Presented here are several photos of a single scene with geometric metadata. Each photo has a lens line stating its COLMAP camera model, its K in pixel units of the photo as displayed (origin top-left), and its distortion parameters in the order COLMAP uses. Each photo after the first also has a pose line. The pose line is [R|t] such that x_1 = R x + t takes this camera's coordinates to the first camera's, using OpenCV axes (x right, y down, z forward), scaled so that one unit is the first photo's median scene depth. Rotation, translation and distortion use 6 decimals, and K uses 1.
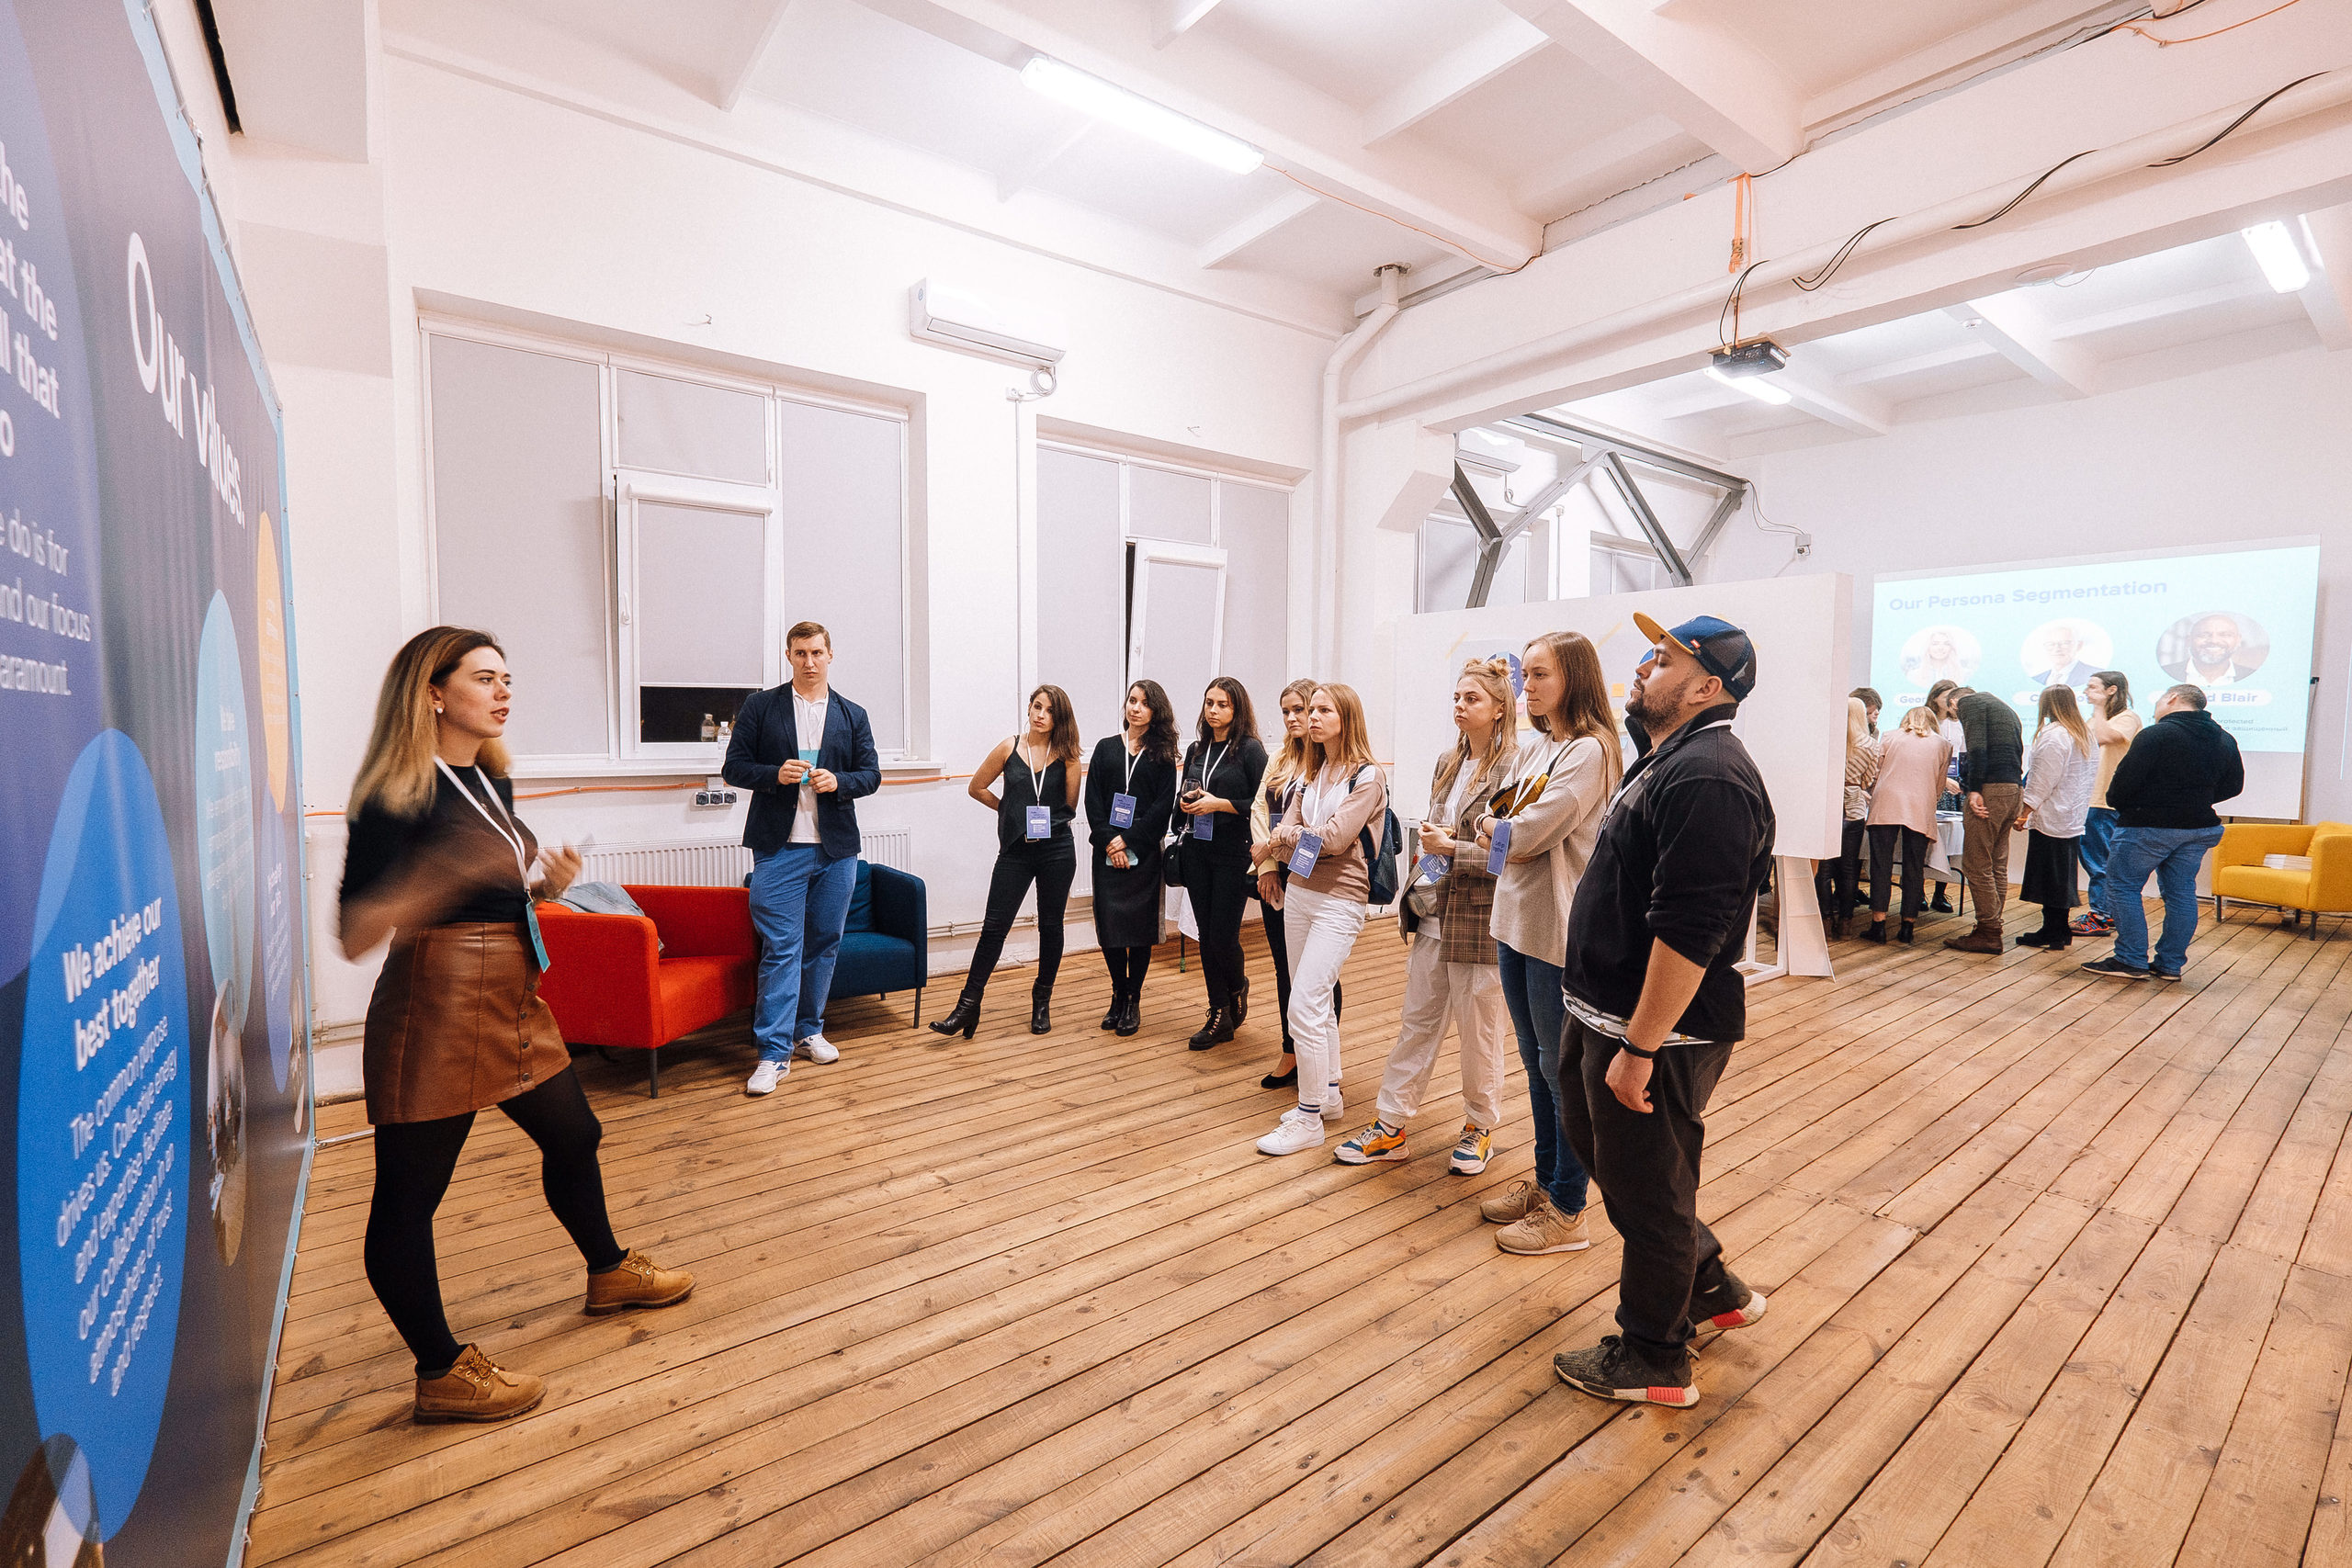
lens RADIAL K [[1025.8, 0, 1167.0], [0, 1025.8, 784.2], [0, 0, 1]] dist [-0.001026, -0.001467]
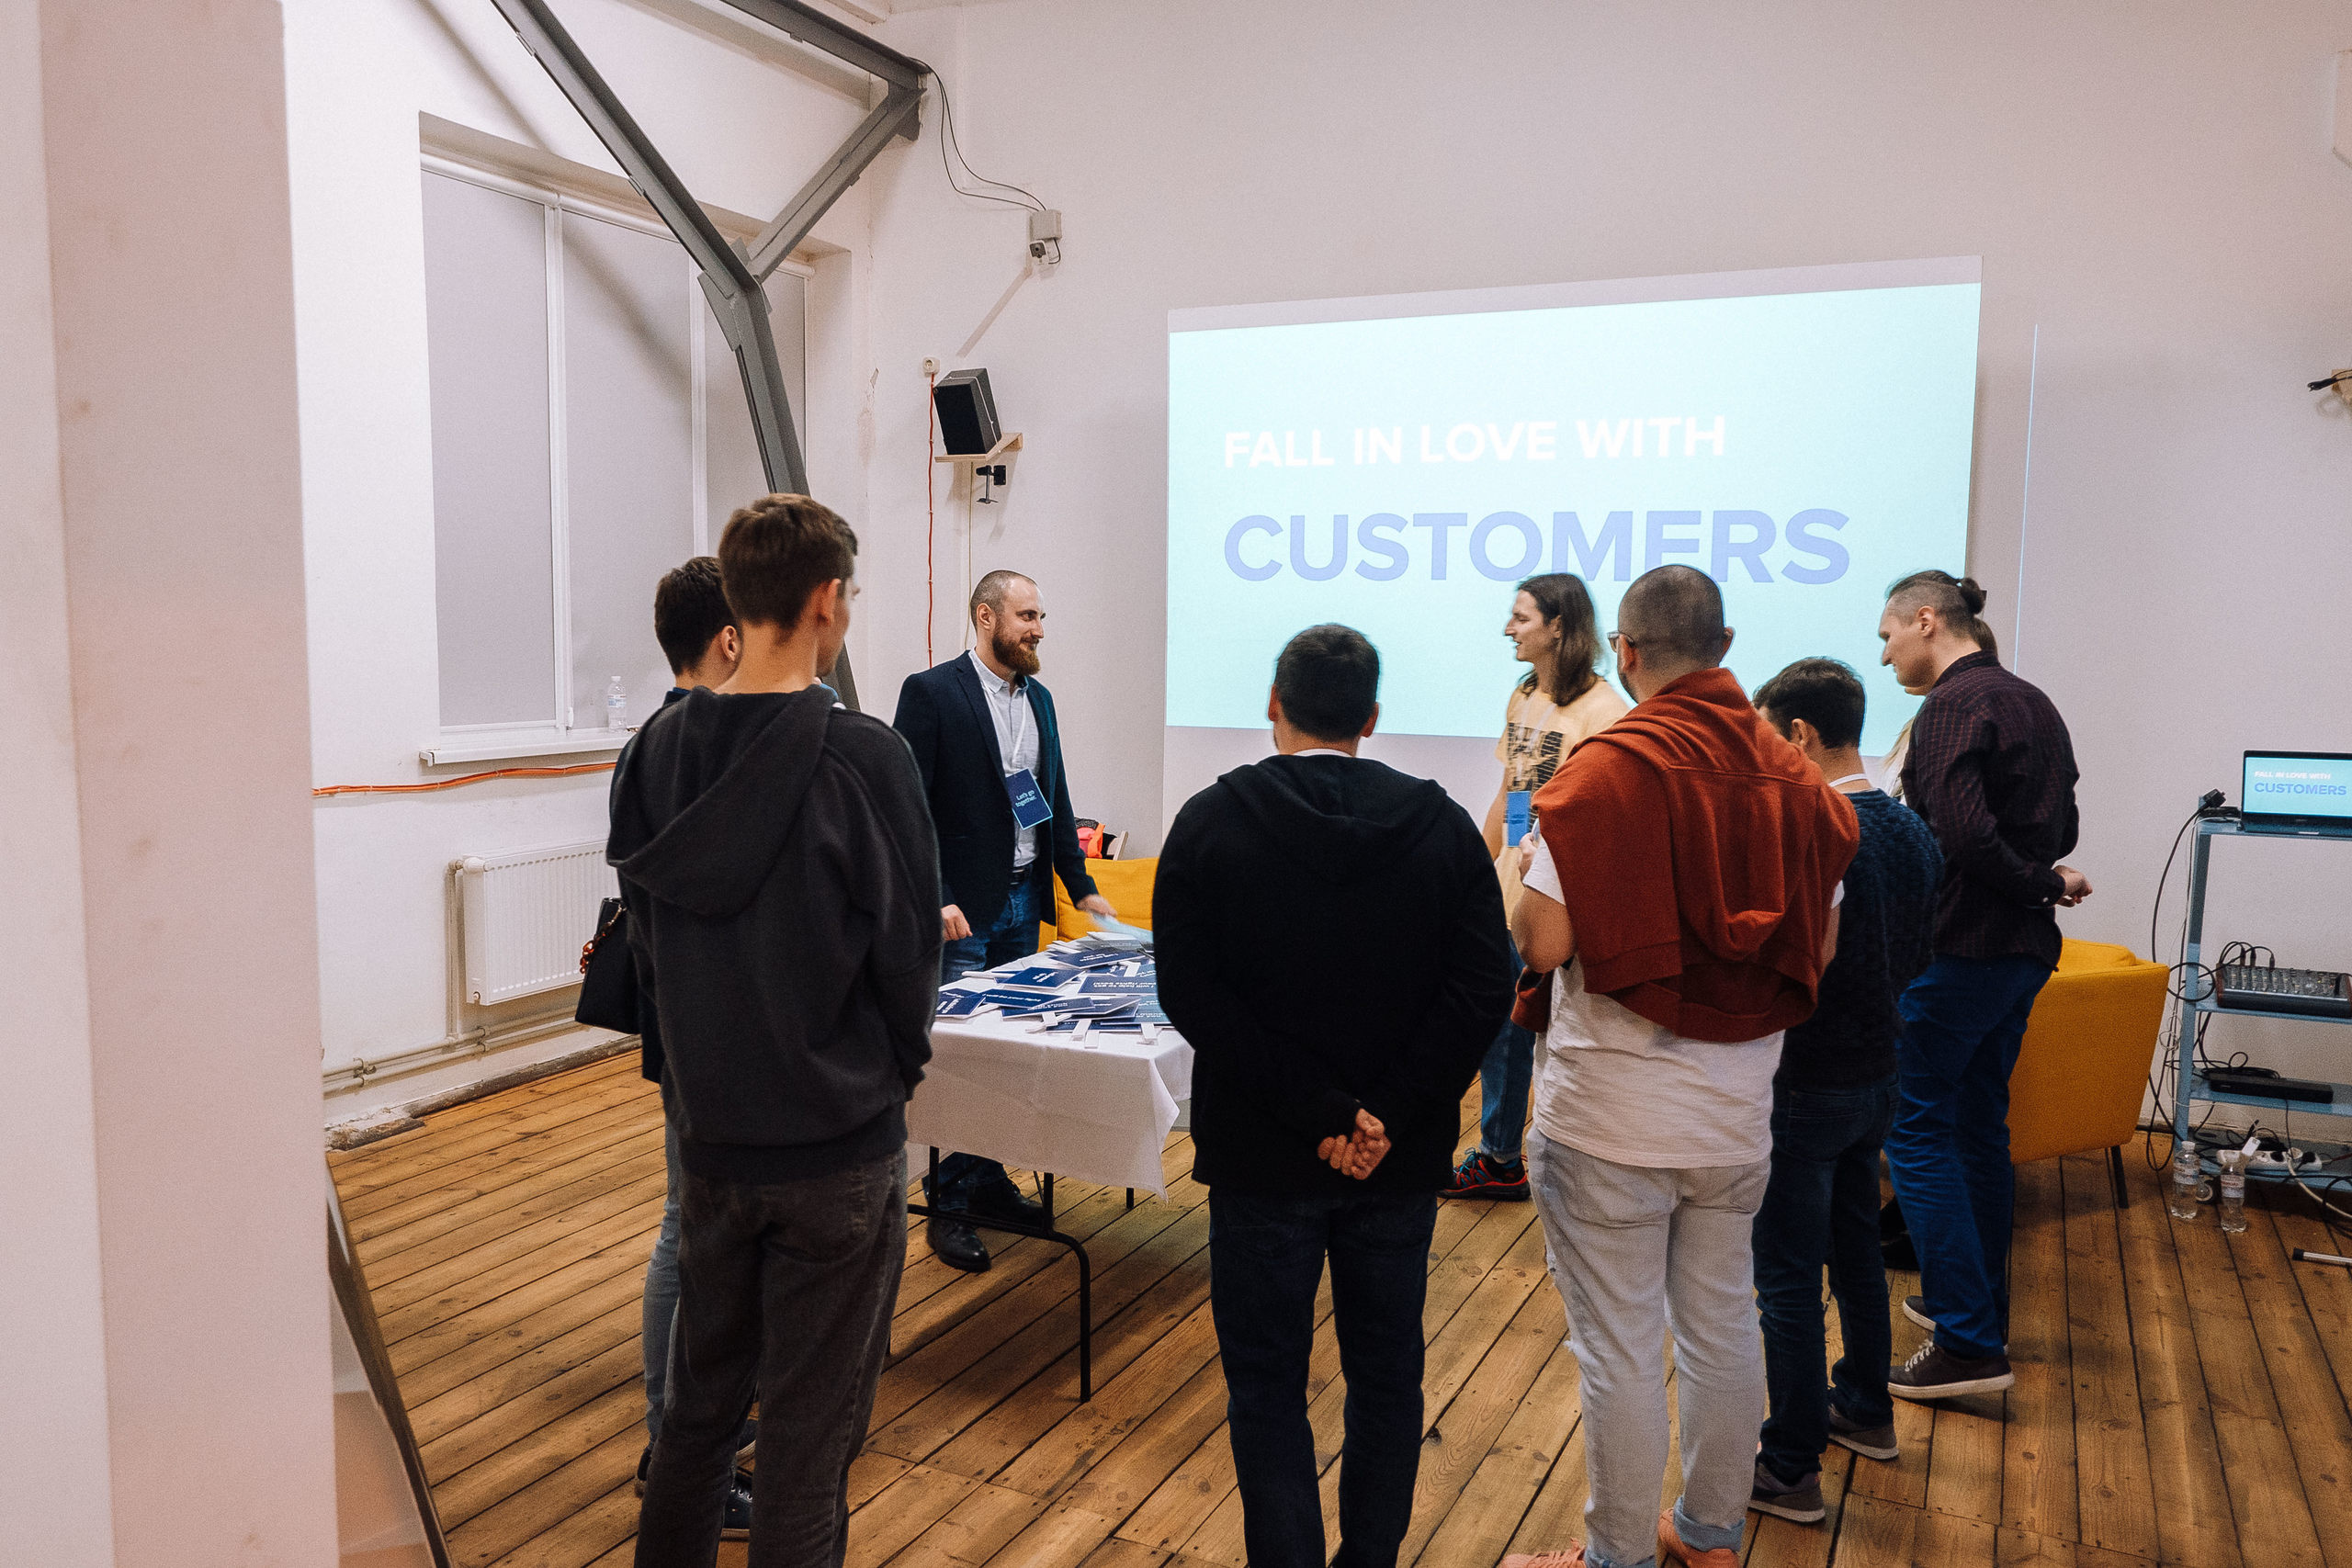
lens RADIAL K [[1828.3, 0, 1176.0], [0, 1828.3, 784.0], [0, 0, 1]] dist [0.004042, 0.001738]
pose [[0.886691, -0.037402, 0.460847, 0.586639], [0.023376, 0.999074, 0.036109, -0.073602], [-0.461771, -0.021245, 0.886745, 0.590864]]
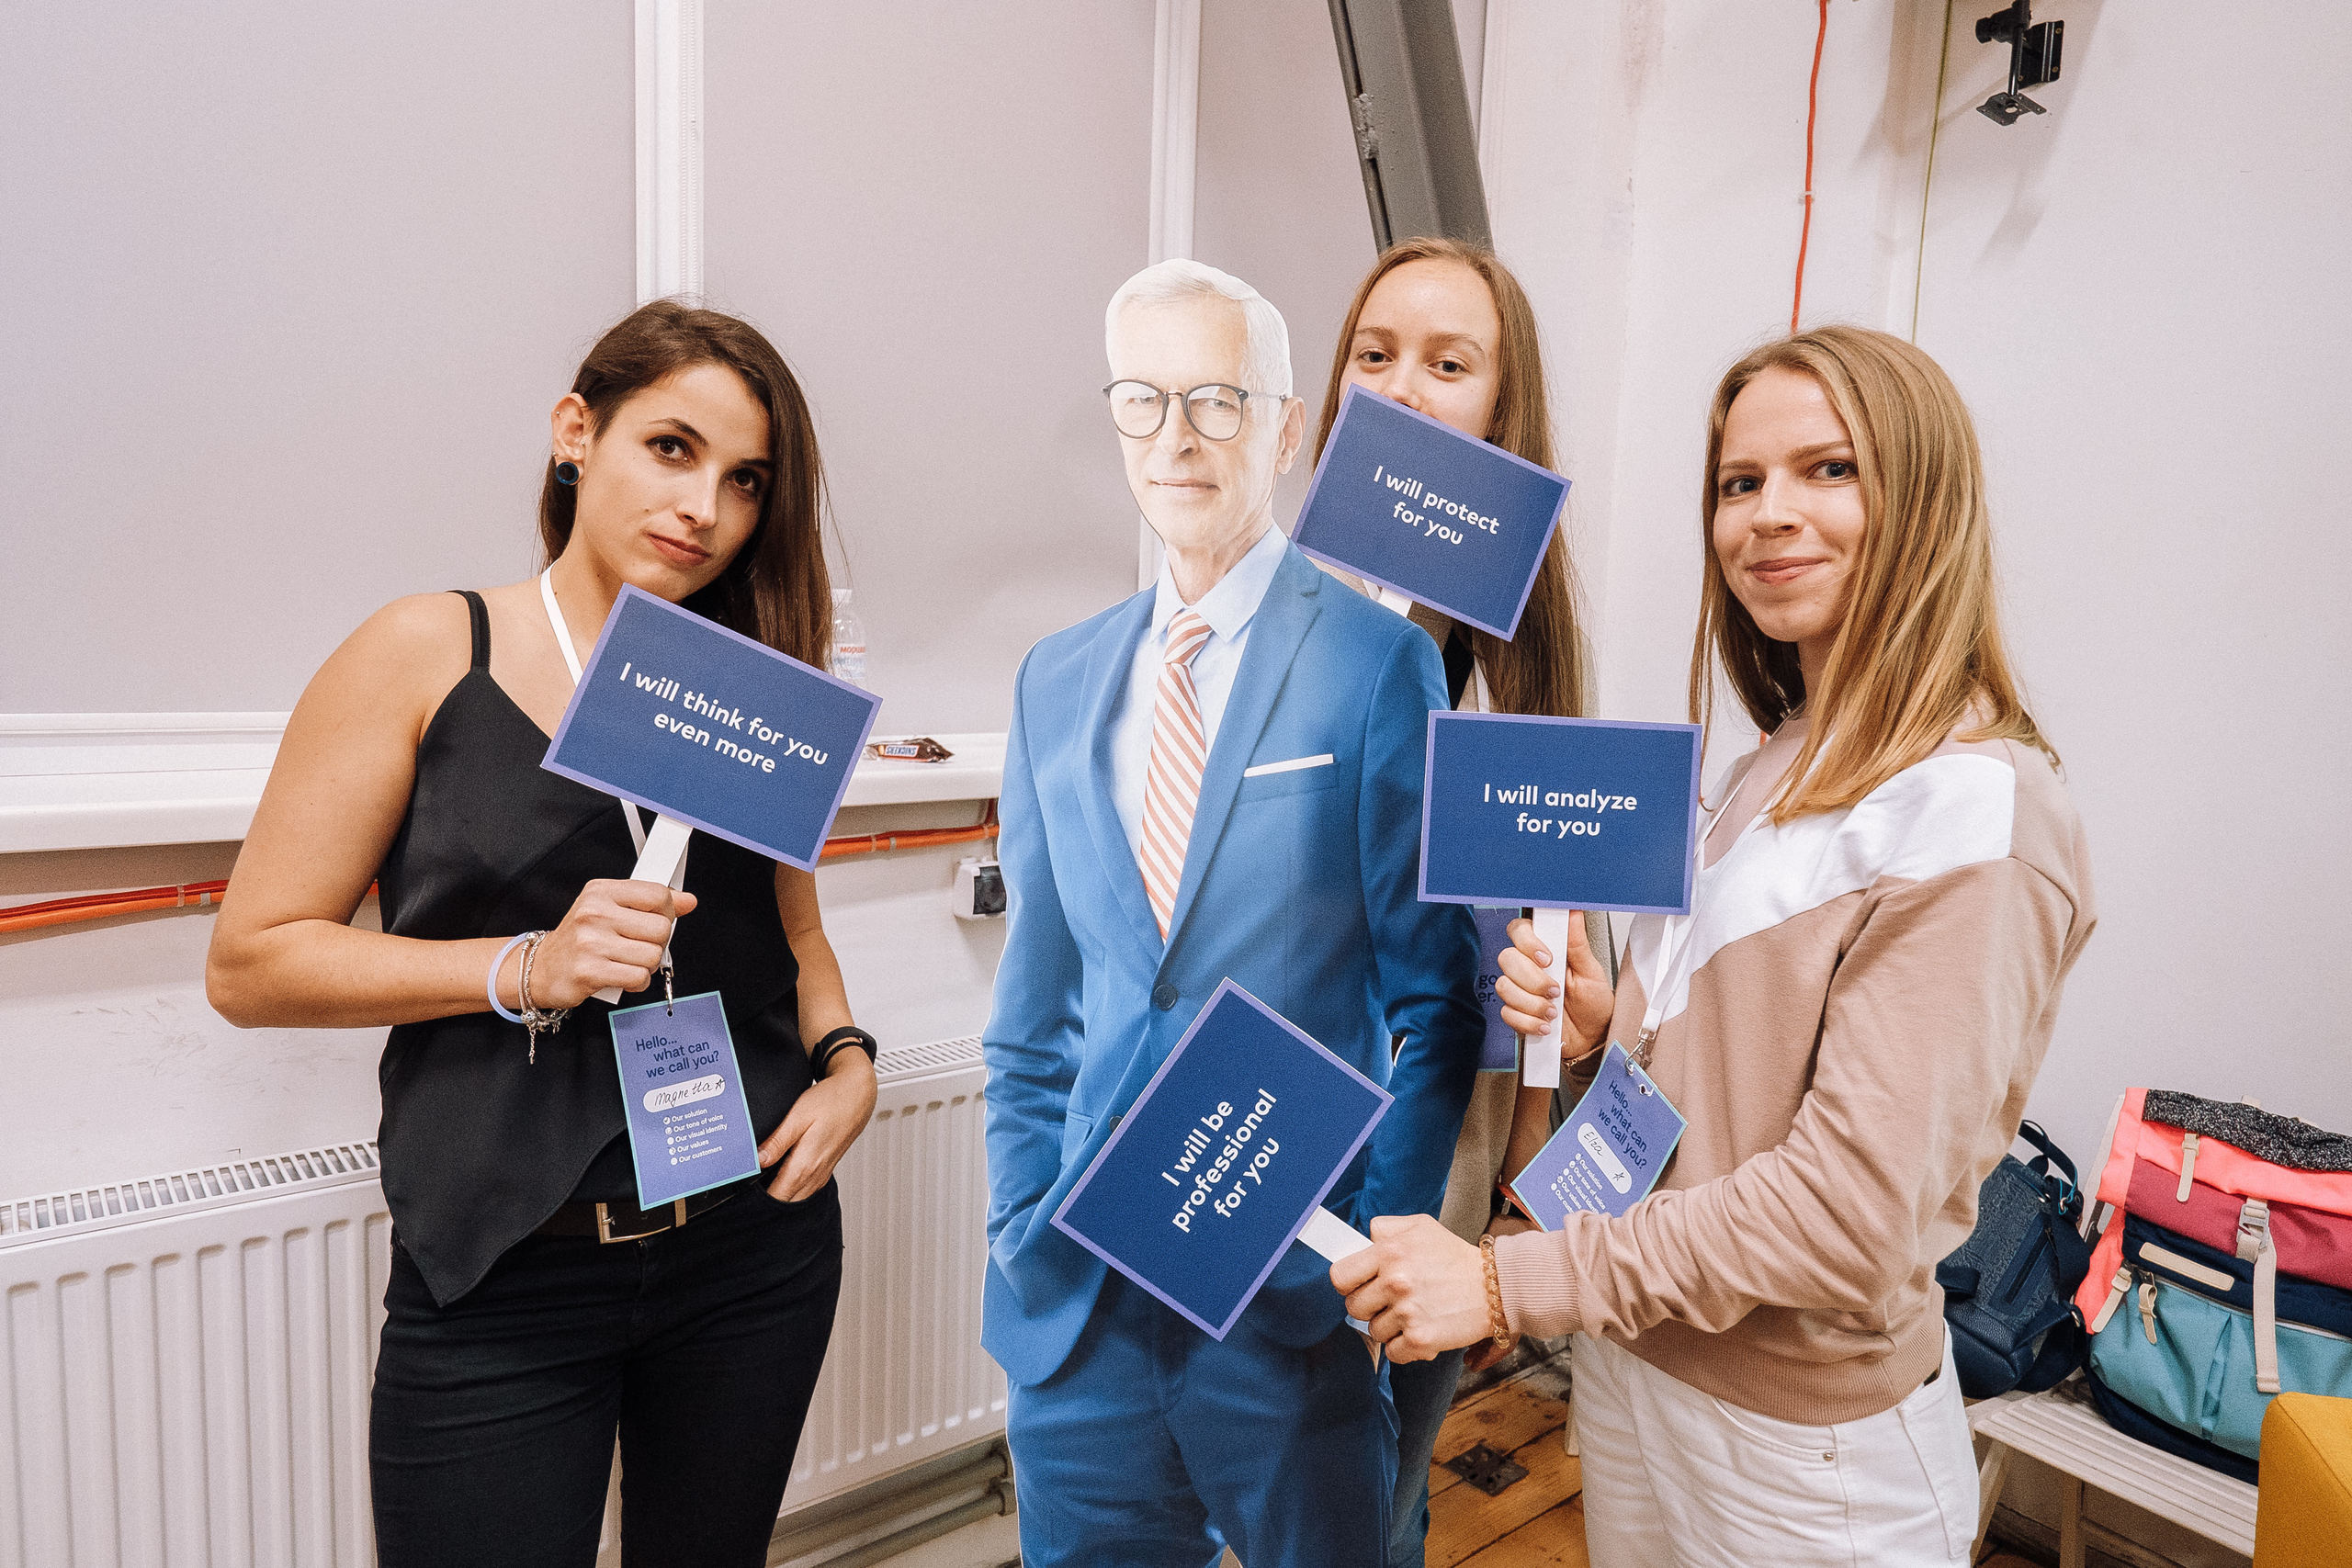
lens RADIAL K [[1434.1, 0, 1176.0], [0, 1434.1, 784.0], [0, 0, 1]] dist [0.000144, 0.000149]
pose [[0.999683, 0.021142, 0.013657, 0.890916], [-0.021674, 0.998963, 0.040048, -0.082407], [-0.012796, -0.040331, 0.999104, 1.508571]]
